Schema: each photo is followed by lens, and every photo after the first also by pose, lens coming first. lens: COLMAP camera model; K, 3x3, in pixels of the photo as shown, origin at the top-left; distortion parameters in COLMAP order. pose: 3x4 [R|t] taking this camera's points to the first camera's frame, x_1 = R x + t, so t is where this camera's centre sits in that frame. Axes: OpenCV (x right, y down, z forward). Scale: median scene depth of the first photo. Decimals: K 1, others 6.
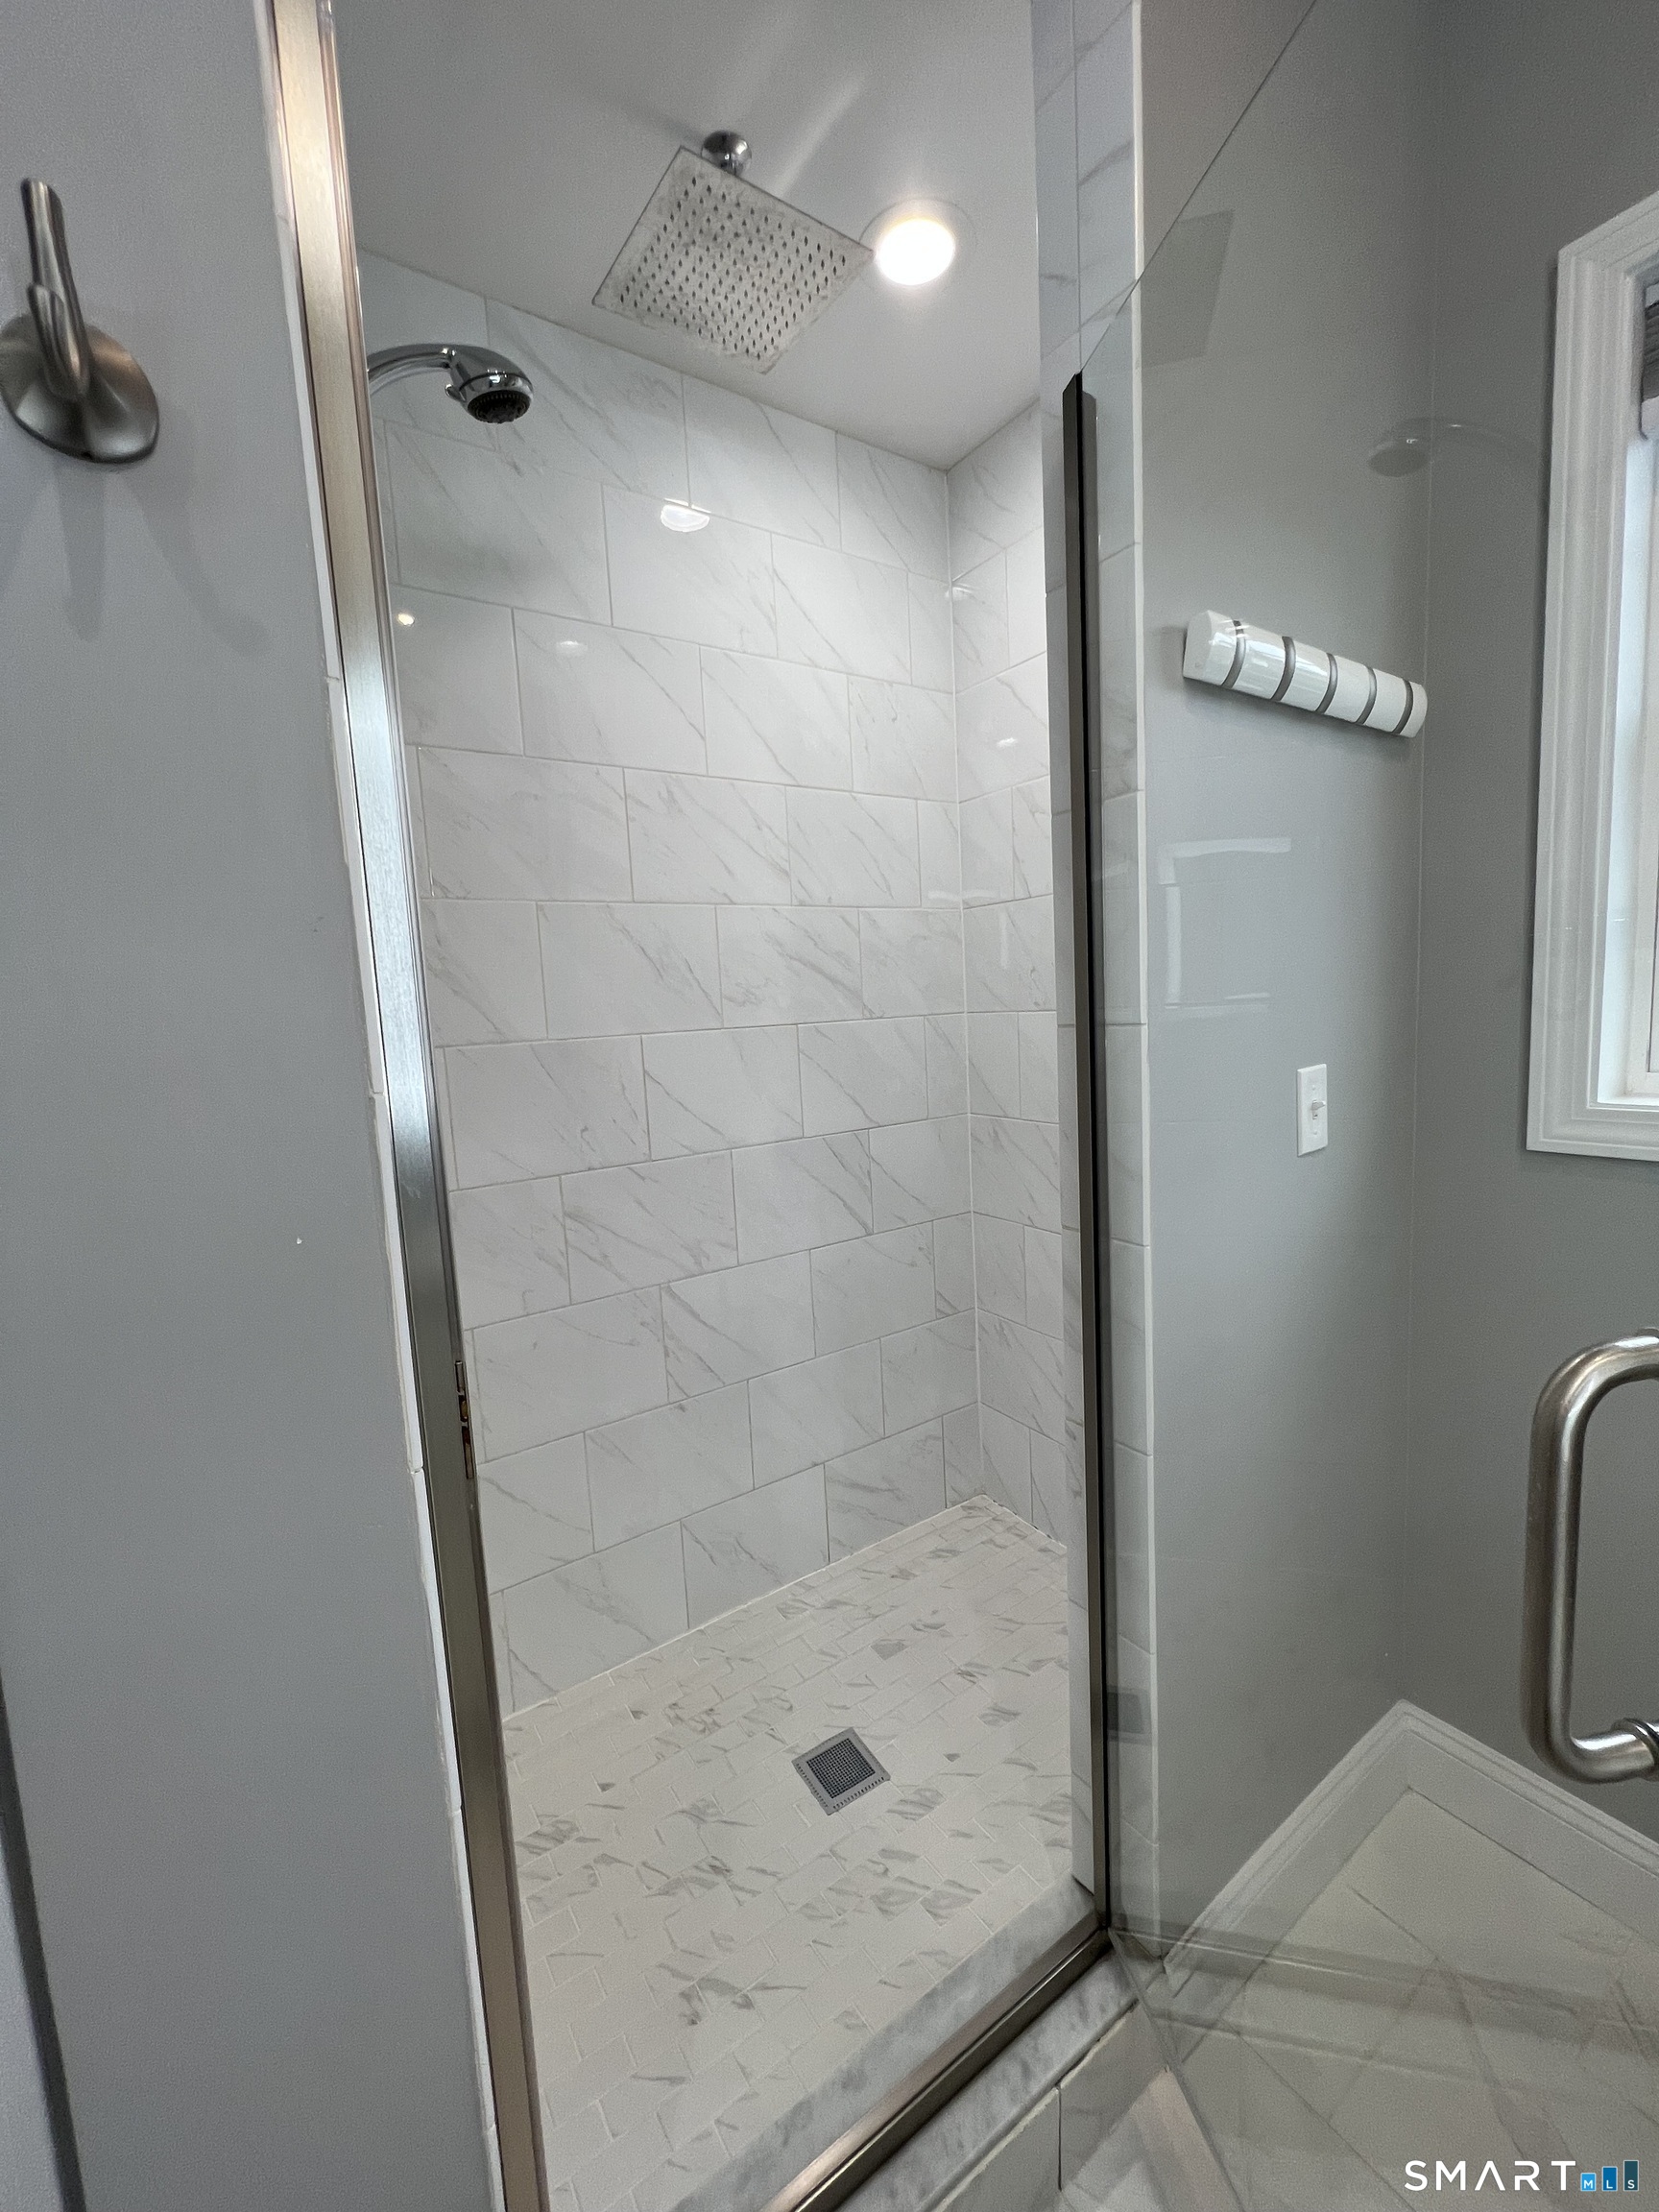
lens RADIAL K [[884.0, 0, 831.4], [0, 884.0, 1100.7], [0, 0, 1]] dist [-0.002149, 0.000295]
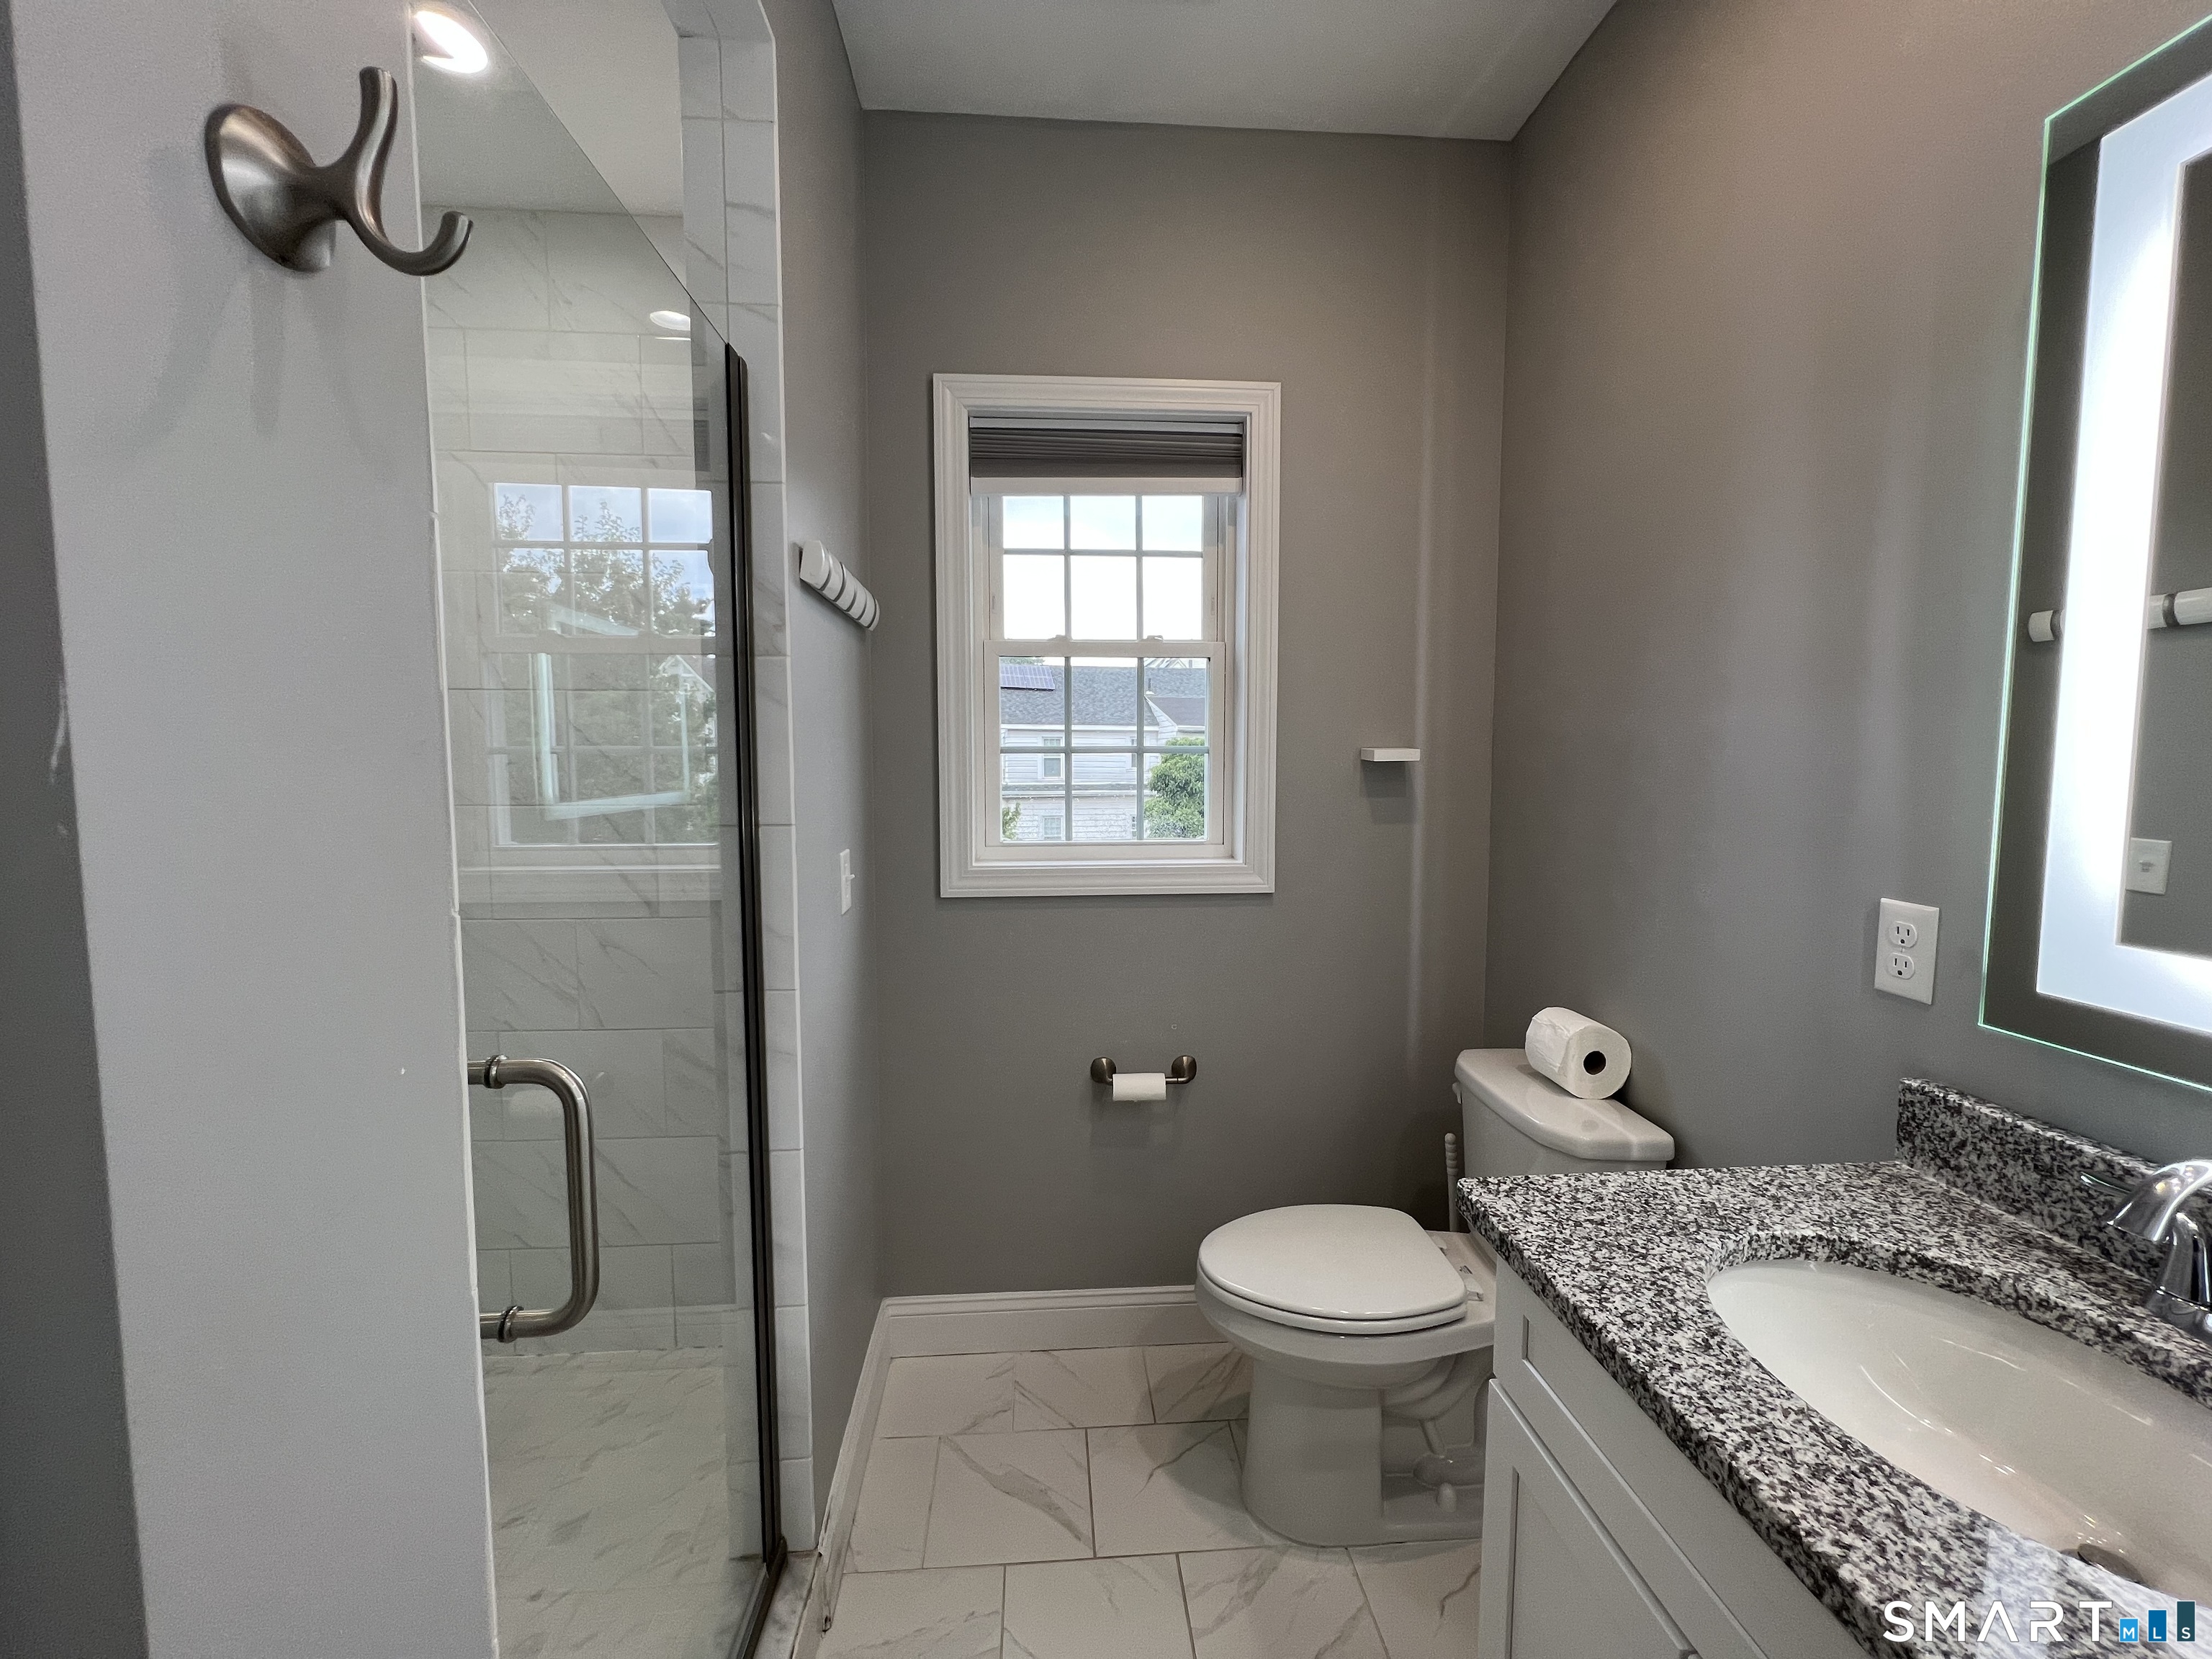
lens RADIAL K [[884.0, 0, 1101.2], [0, 884.0, 823.7], [0, 0, 1]] dist [-0.002149, 0.000295]
pose [[0.502232, -0.011197, 0.864660, -0.531545], [0.072899, 0.996905, -0.029433, -0.011793], [-0.861655, 0.077815, 0.501494, -0.084879]]
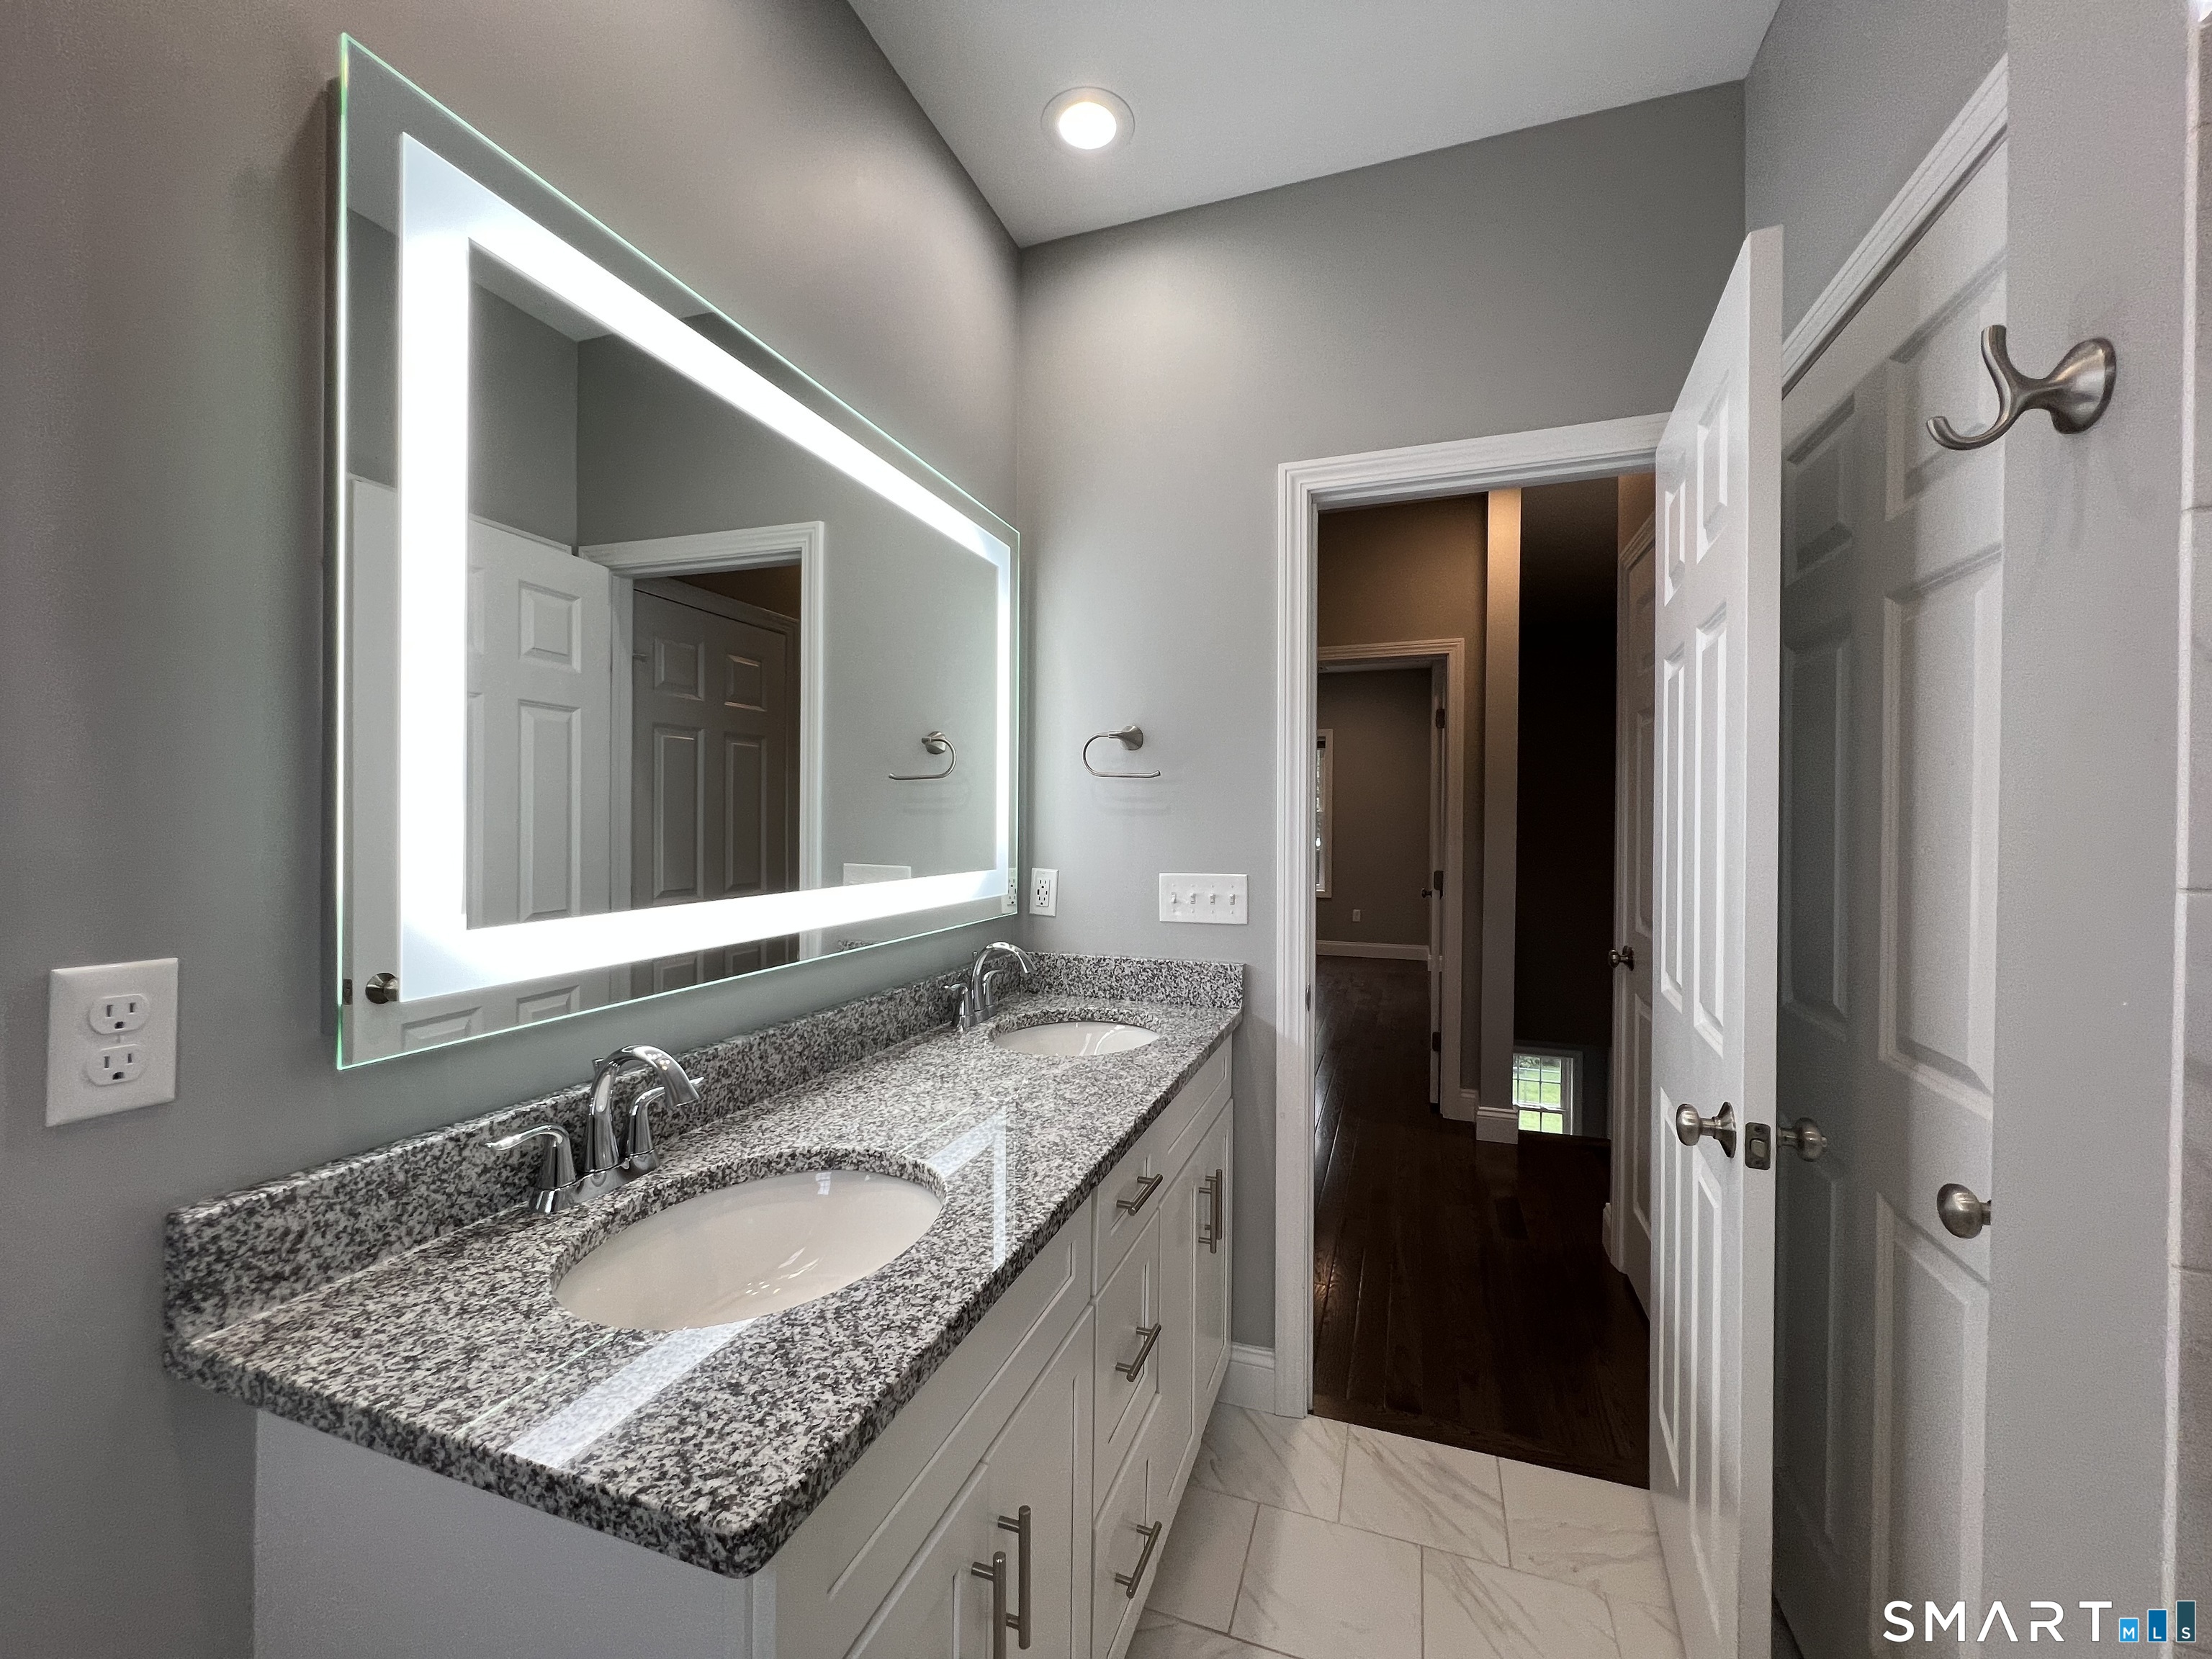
lens RADIAL K [[884.0, 0, 1109.1], [0, 884.0, 811.8], [0, 0, 1]] dist [-0.002149, 0.000295]
pose [[-0.802506, 0.041346, -0.595210, 0.600125], [-0.036185, 0.992387, 0.117722, -0.096149], [0.595546, 0.116010, -0.794901, 0.564159]]
